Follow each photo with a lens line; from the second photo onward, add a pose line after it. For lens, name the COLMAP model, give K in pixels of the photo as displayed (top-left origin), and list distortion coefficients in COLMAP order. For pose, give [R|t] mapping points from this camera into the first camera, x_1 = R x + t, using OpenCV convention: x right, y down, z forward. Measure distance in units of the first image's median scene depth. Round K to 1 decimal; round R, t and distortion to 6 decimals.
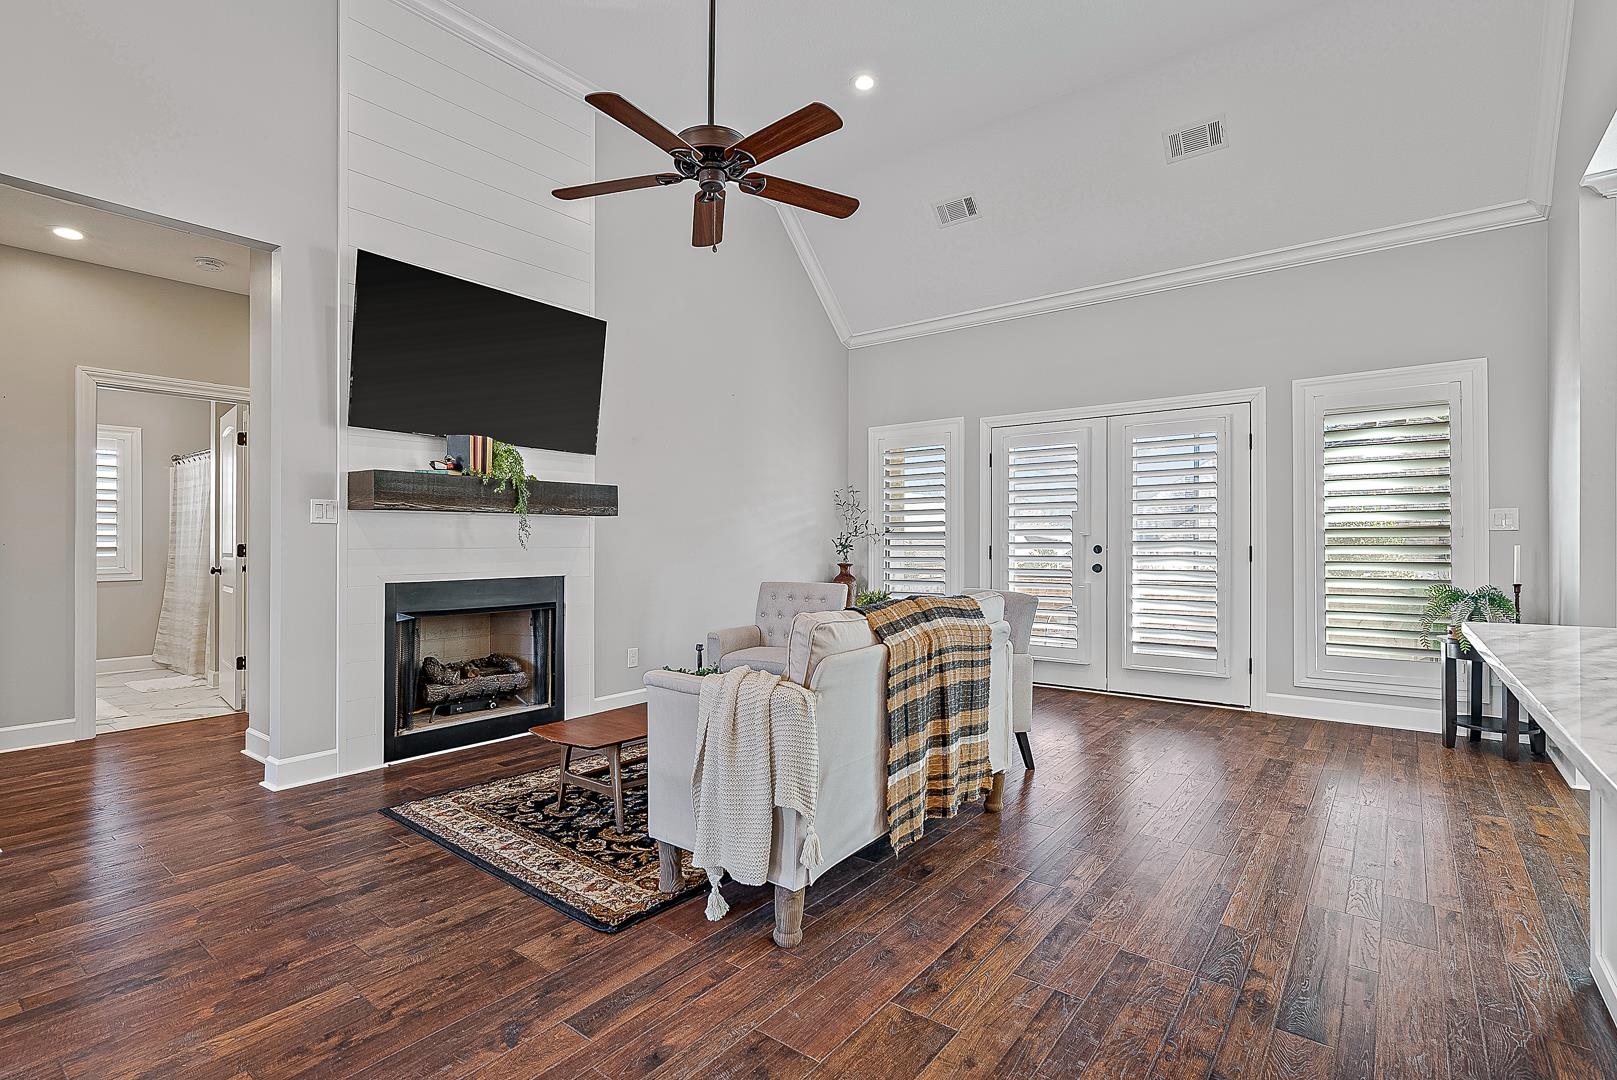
lens RADIAL K [[755.4, 0, 813.8], [0, 755.4, 543.9], [0, 0, 1]] dist [-0.003606, 0.001645]
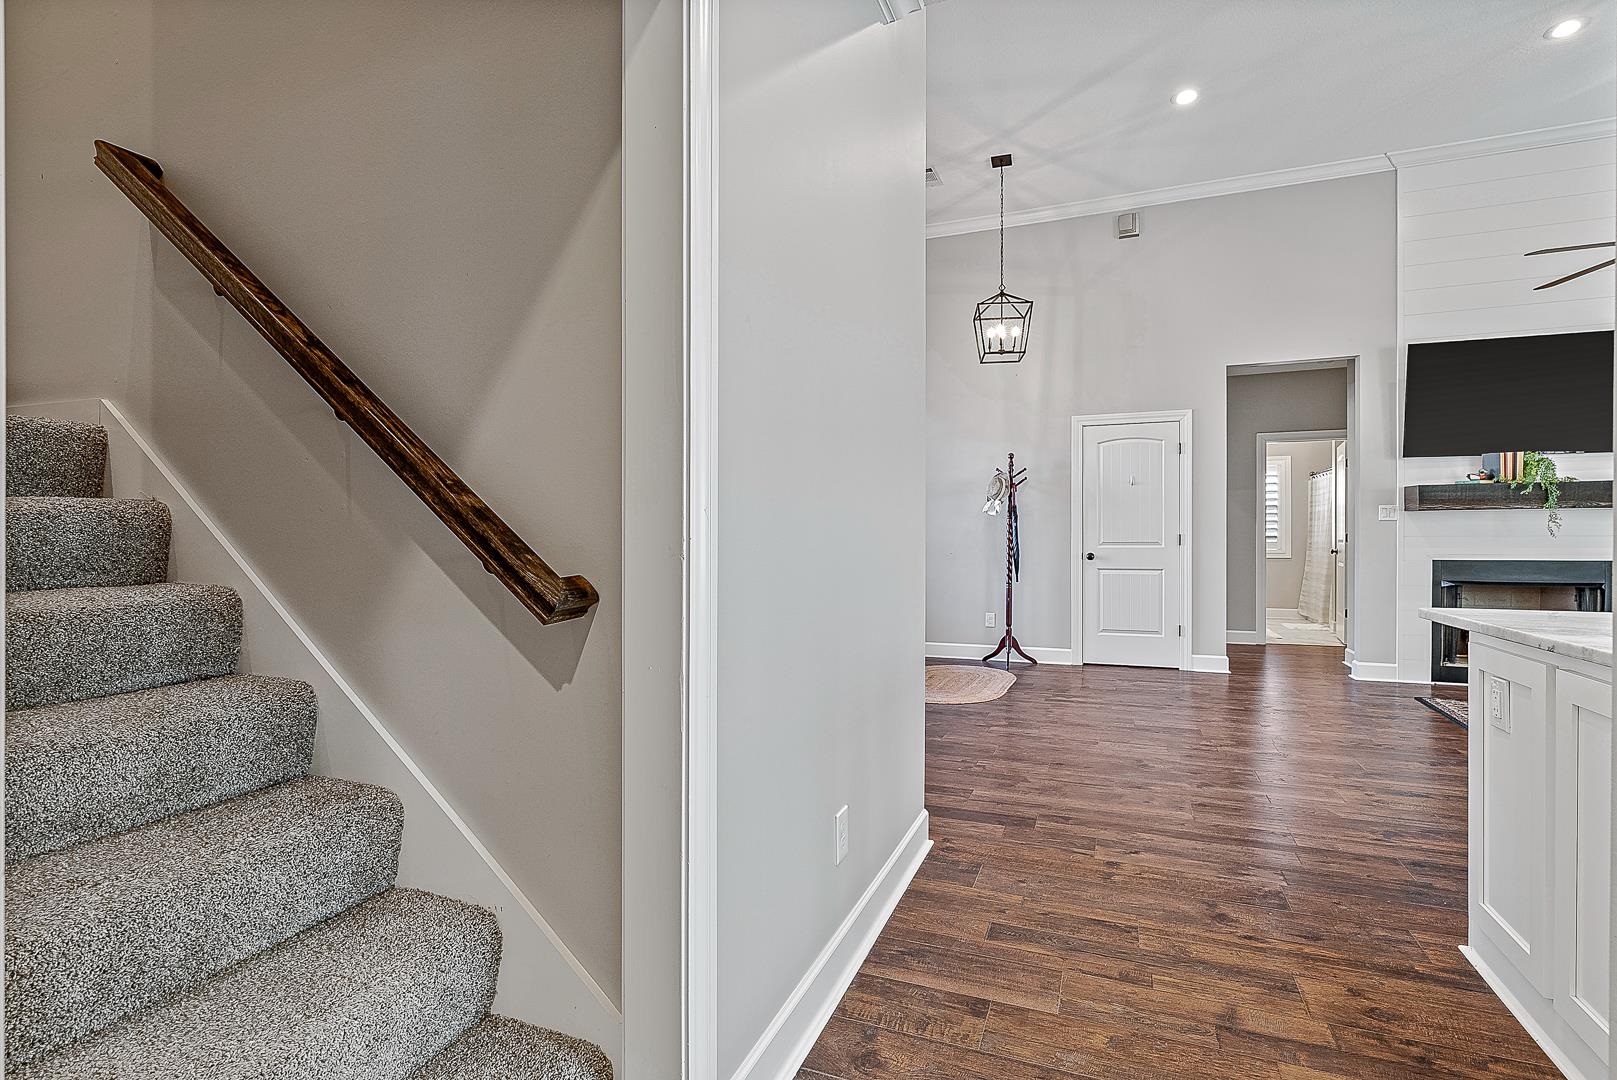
lens RADIAL K [[755.4, 0, 816.5], [0, 755.4, 539.4], [0, 0, 1]] dist [-0.003606, 0.001645]
pose [[0.271812, 0.003114, -0.962345, 0.511534], [0.003470, 0.999985, 0.004215, 0.001584], [0.962344, -0.004485, 0.271797, -0.546227]]
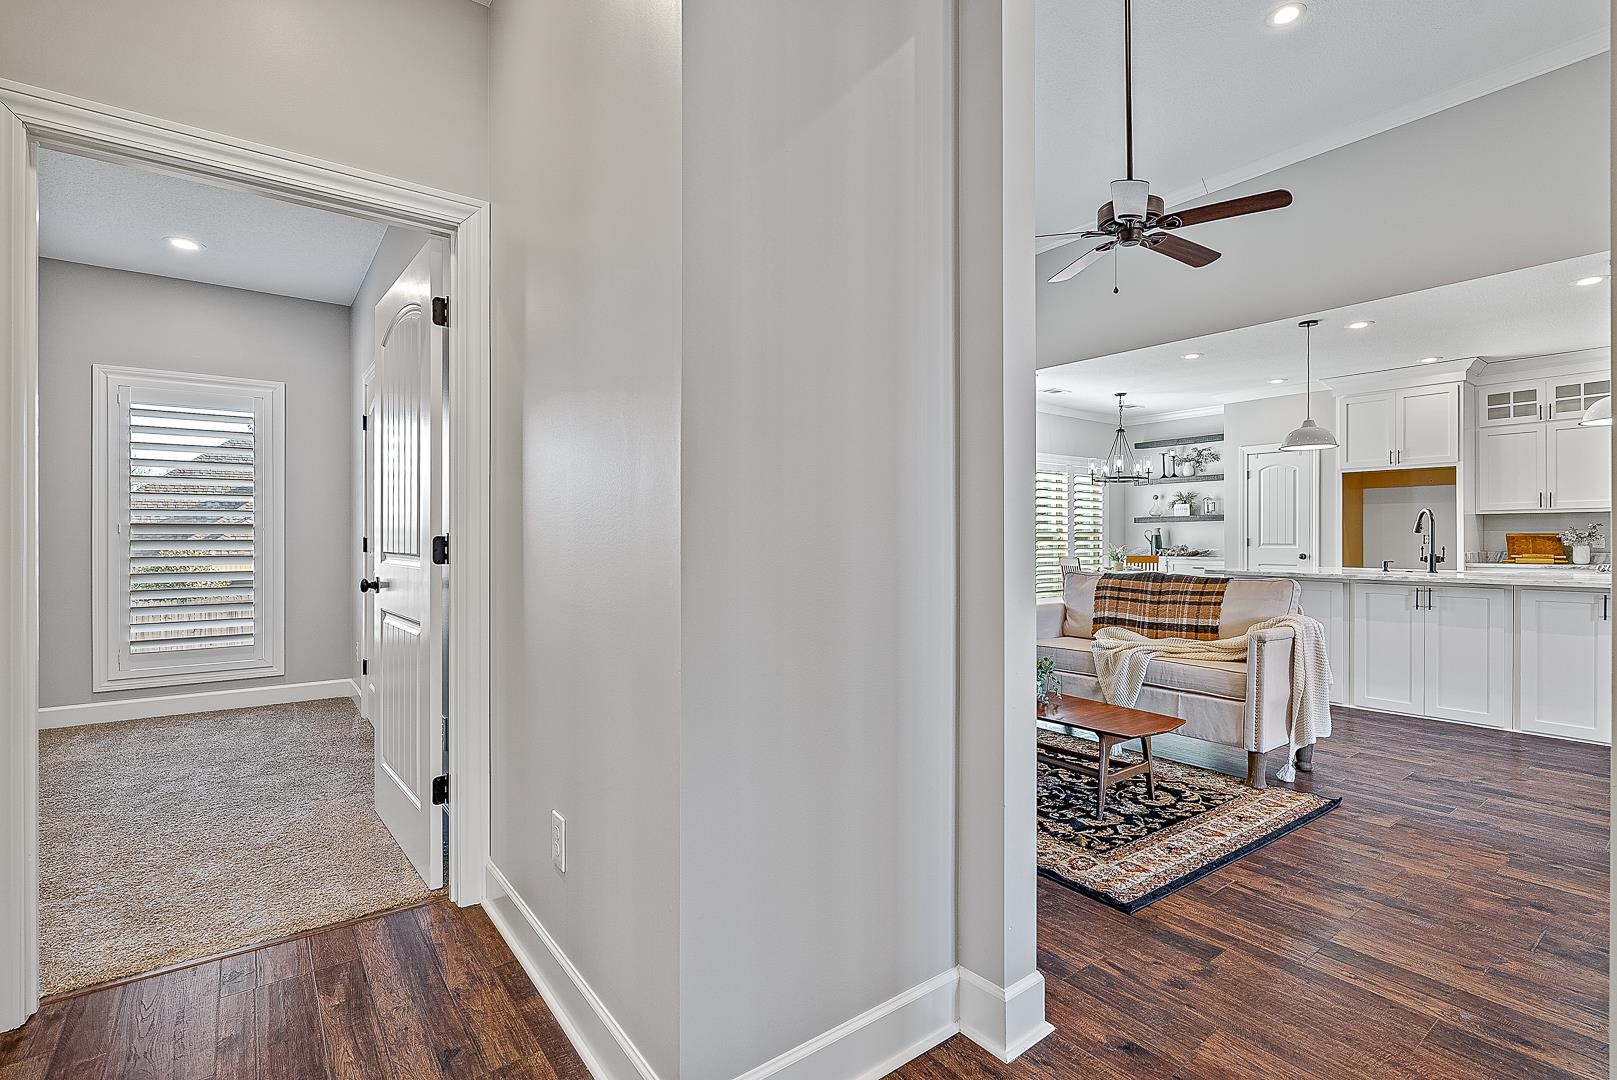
lens RADIAL K [[755.4, 0, 810.9], [0, 755.4, 540.4], [0, 0, 1]] dist [-0.003606, 0.001645]
pose [[0.257405, 0.002240, 0.966301, -1.070469], [-0.000732, 0.999997, -0.002123, 0.004885], [-0.966303, -0.000160, 0.257406, 0.884597]]
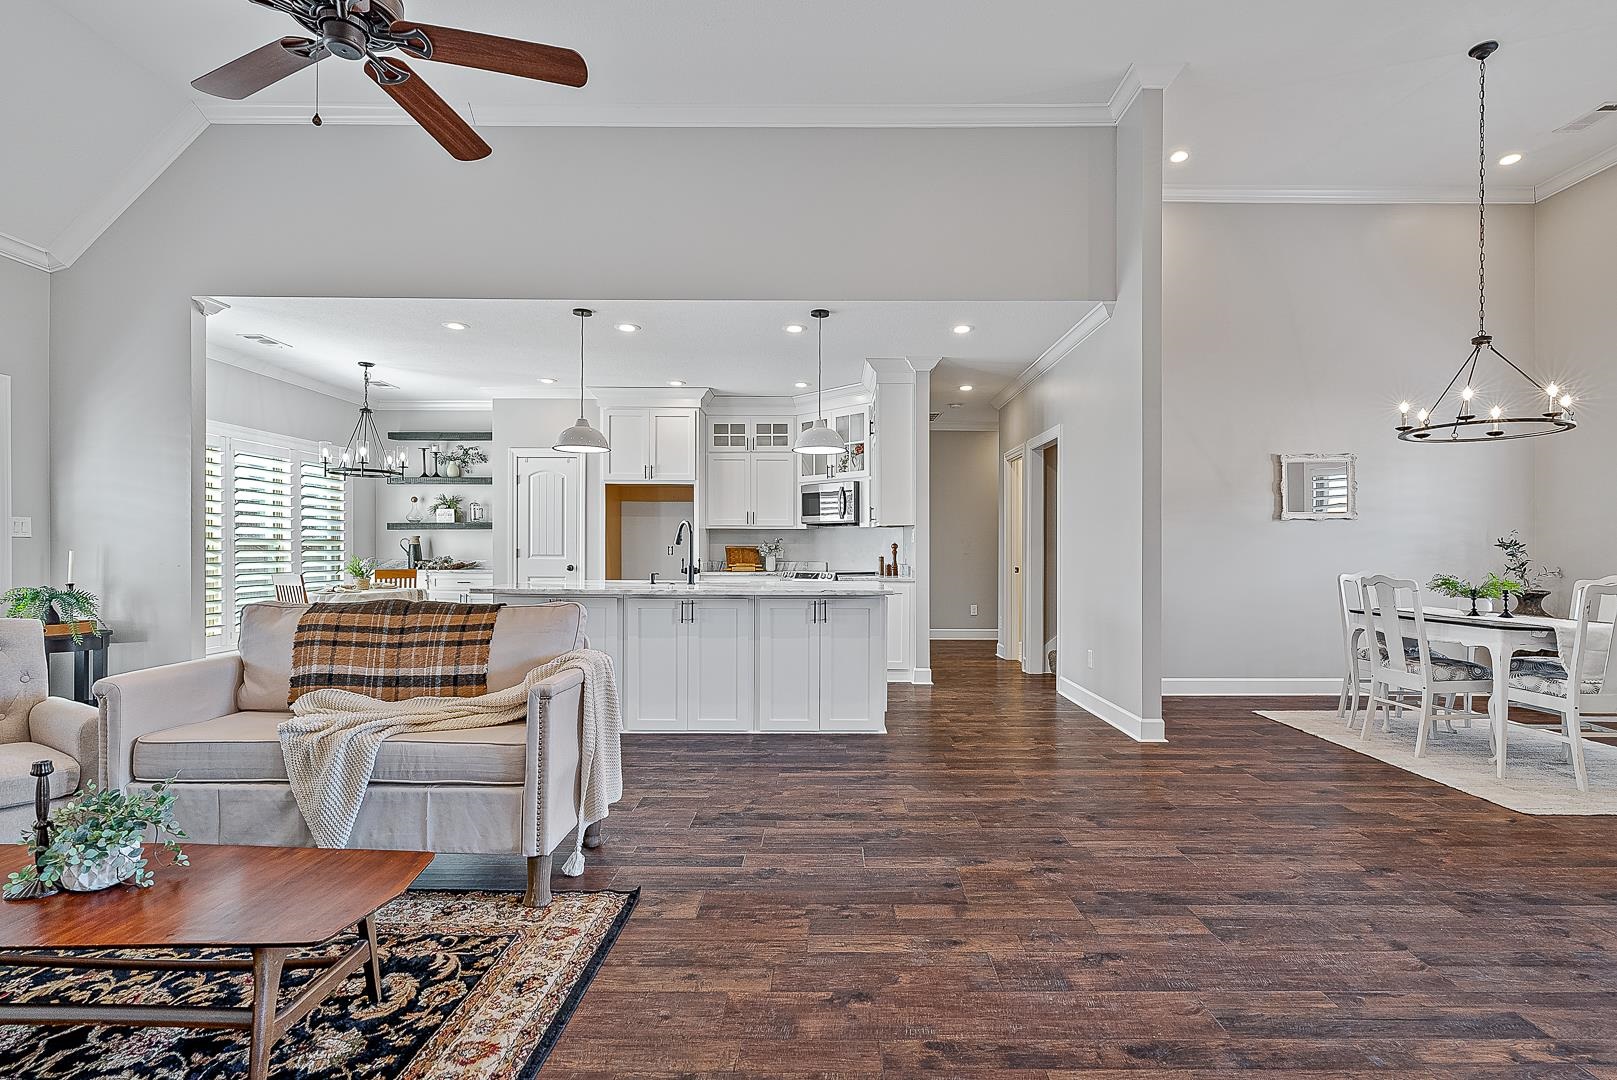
lens RADIAL K [[755.4, 0, 822.0], [0, 755.4, 557.3], [0, 0, 1]] dist [-0.003606, 0.001645]
pose [[-0.607969, -0.006084, 0.793937, -0.729467], [-0.002418, 0.999980, 0.005812, 0.001965], [-0.793957, 0.001614, -0.607972, 0.803241]]
